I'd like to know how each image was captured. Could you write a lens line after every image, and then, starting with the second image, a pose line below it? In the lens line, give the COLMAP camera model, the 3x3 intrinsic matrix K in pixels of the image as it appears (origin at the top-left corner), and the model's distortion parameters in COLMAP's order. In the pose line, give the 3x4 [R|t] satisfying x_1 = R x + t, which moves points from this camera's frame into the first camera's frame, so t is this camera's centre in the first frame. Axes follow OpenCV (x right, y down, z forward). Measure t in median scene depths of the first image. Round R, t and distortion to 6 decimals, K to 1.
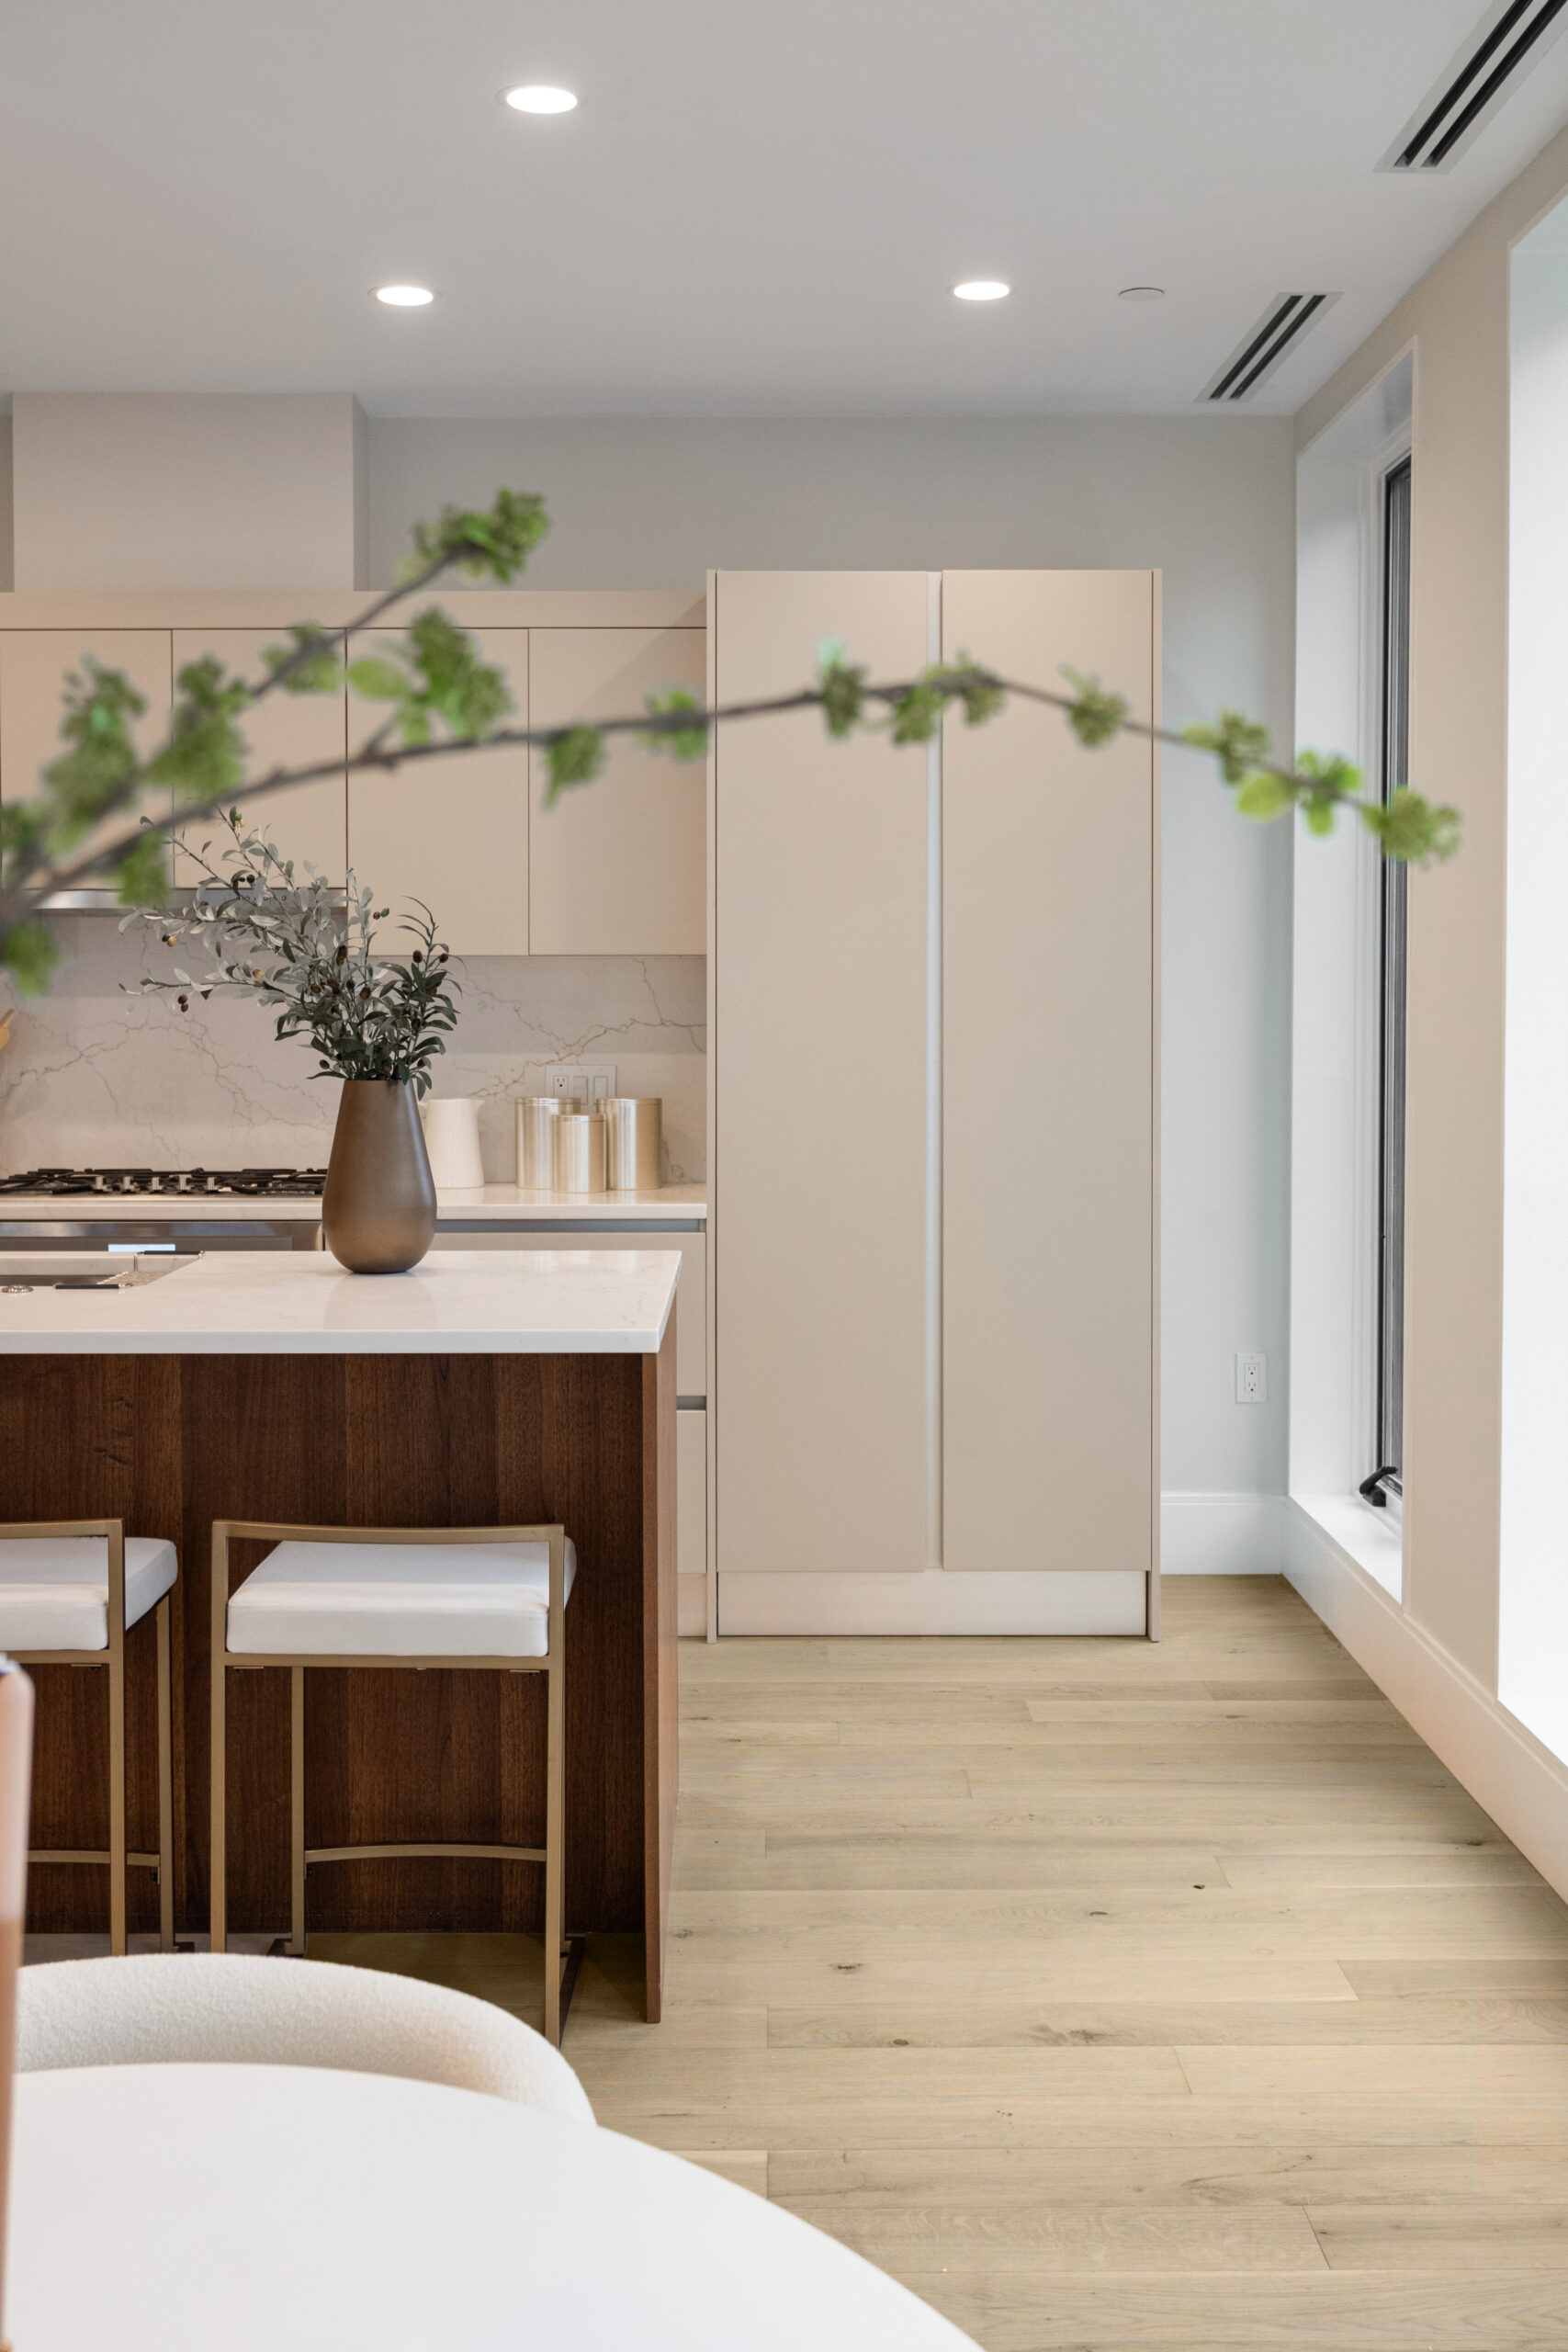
lens RADIAL K [[2511.2, 0, 781.6], [0, 2511.2, 1032.5], [0, 0, 1]] dist [0.225608, 0.001629]
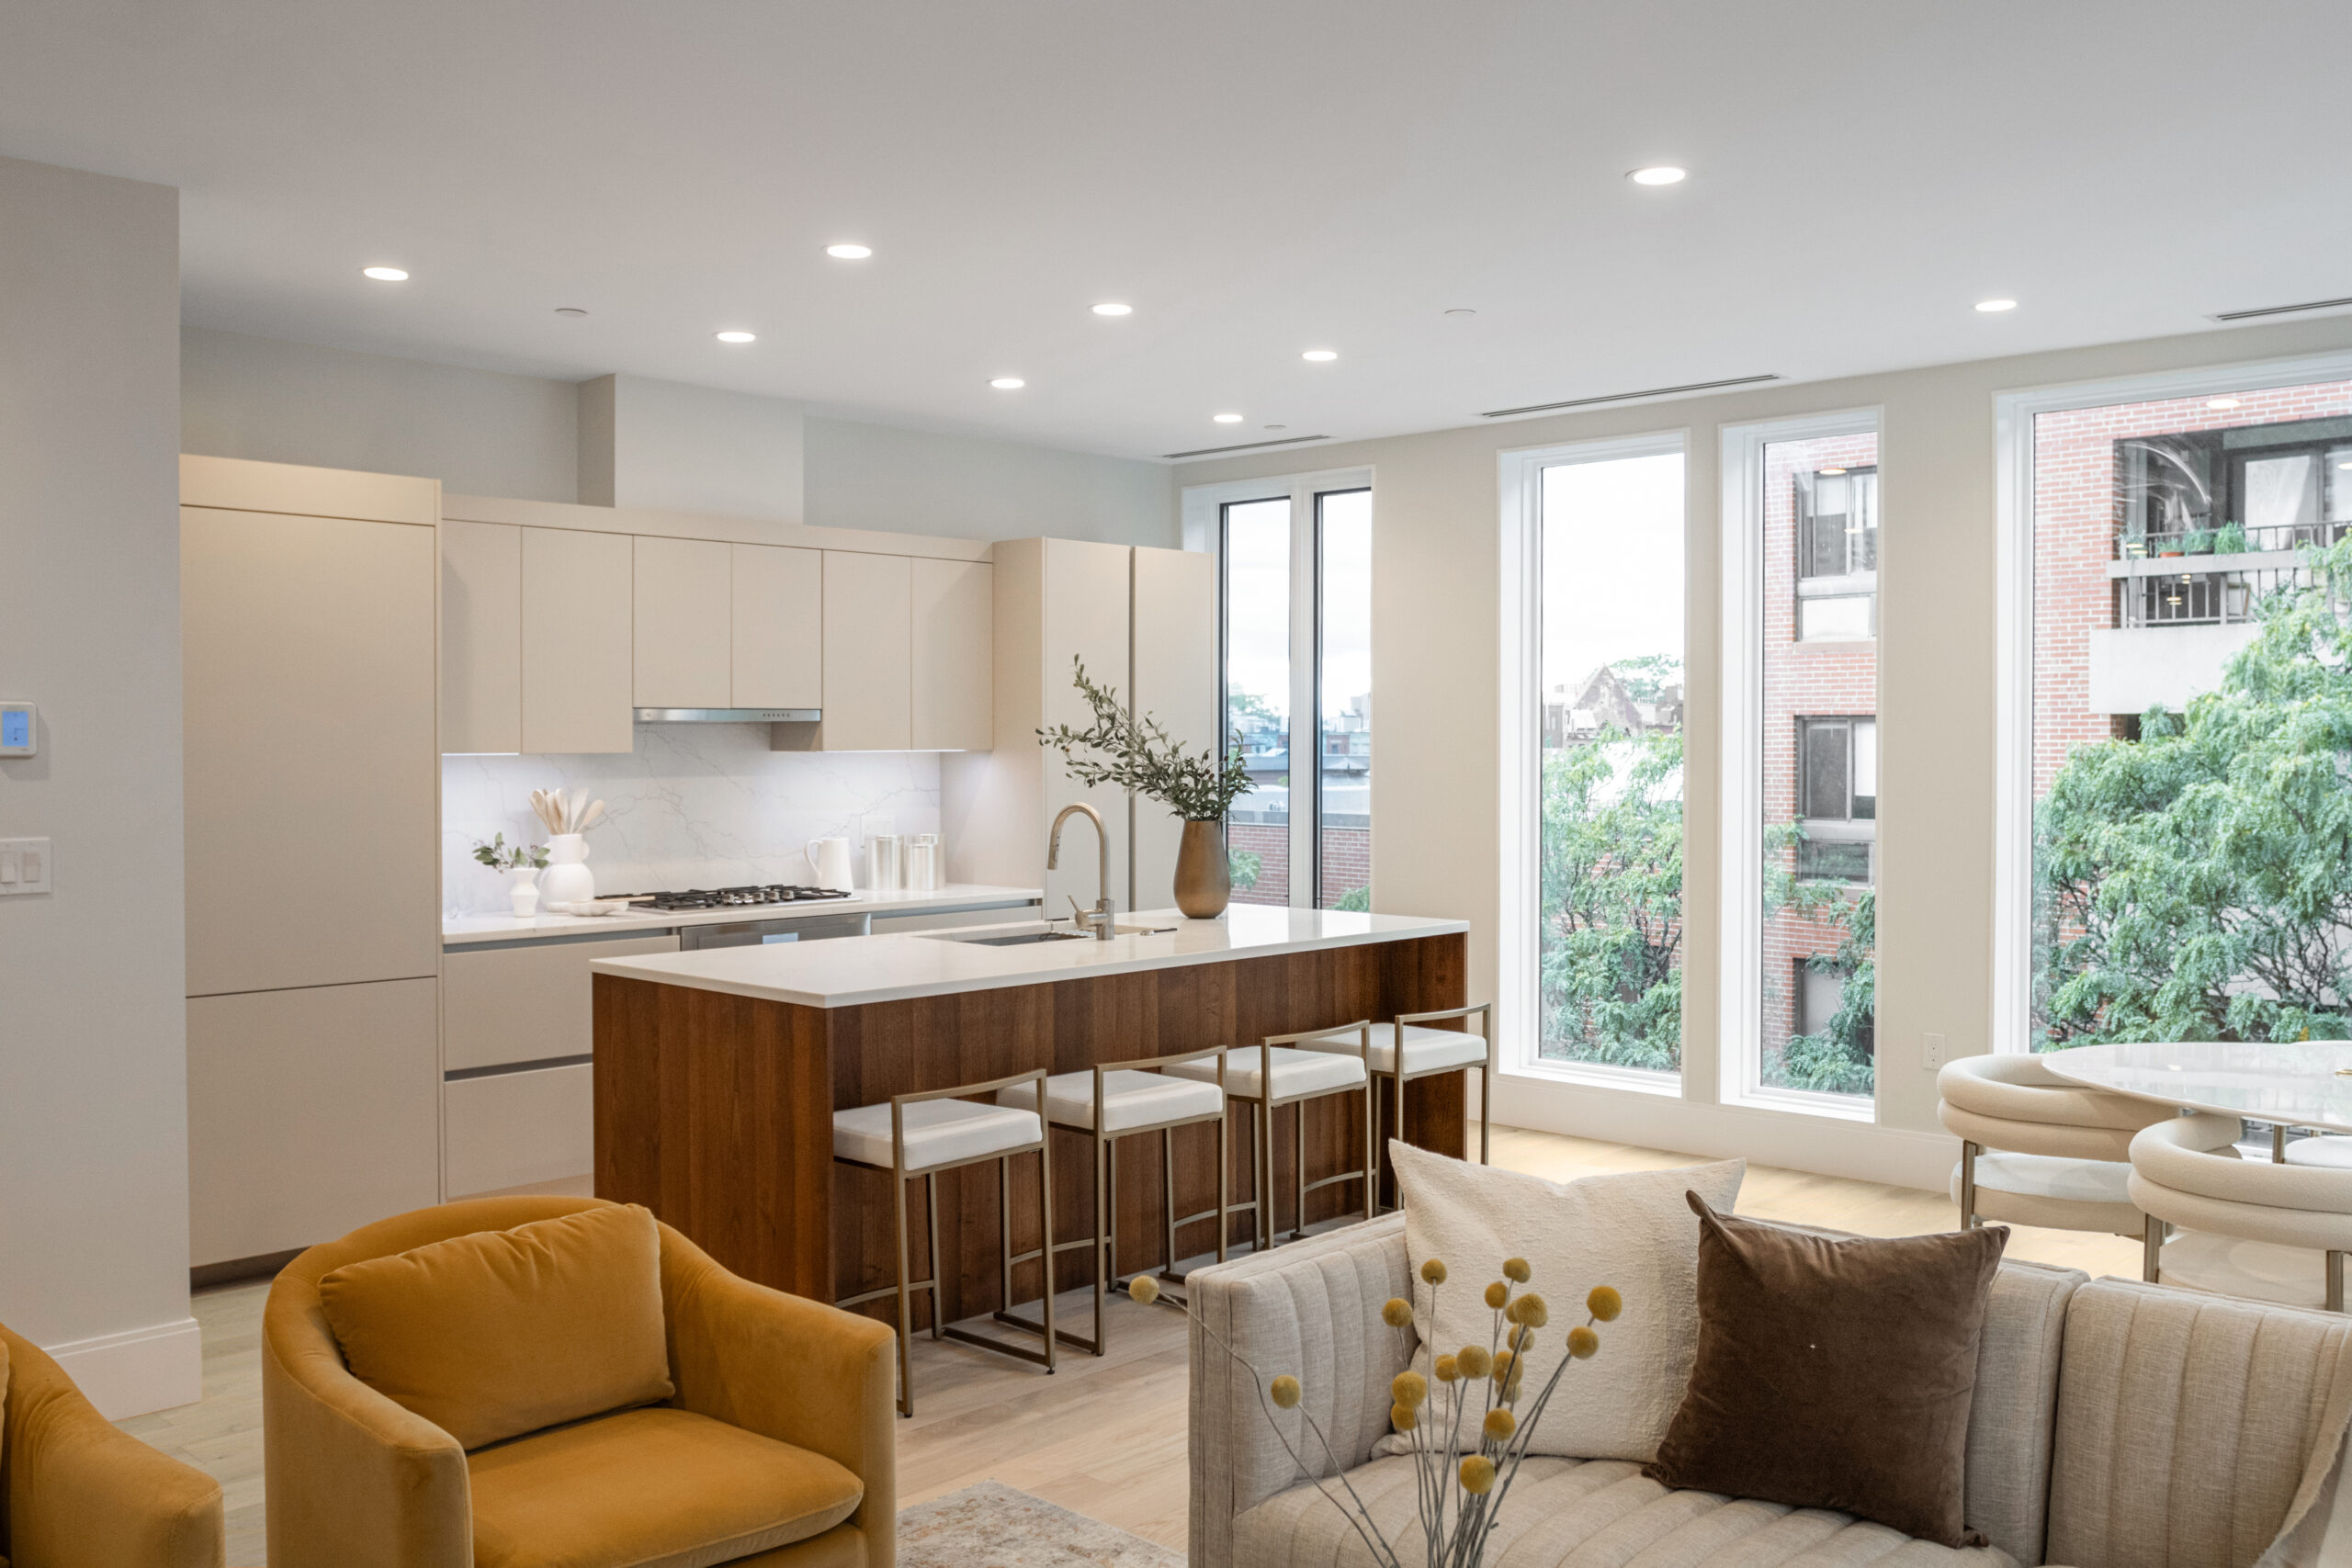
lens RADIAL K [[1916.0, 0, 1176.5], [0, 1916.0, 705.5], [0, 0, 1]] dist [-0.032260, 0.002407]
pose [[0.669427, 0.017651, 0.742668, -1.208765], [0.017775, 0.999051, -0.039767, -0.008033], [-0.742665, 0.039822, 0.668478, 0.033722]]
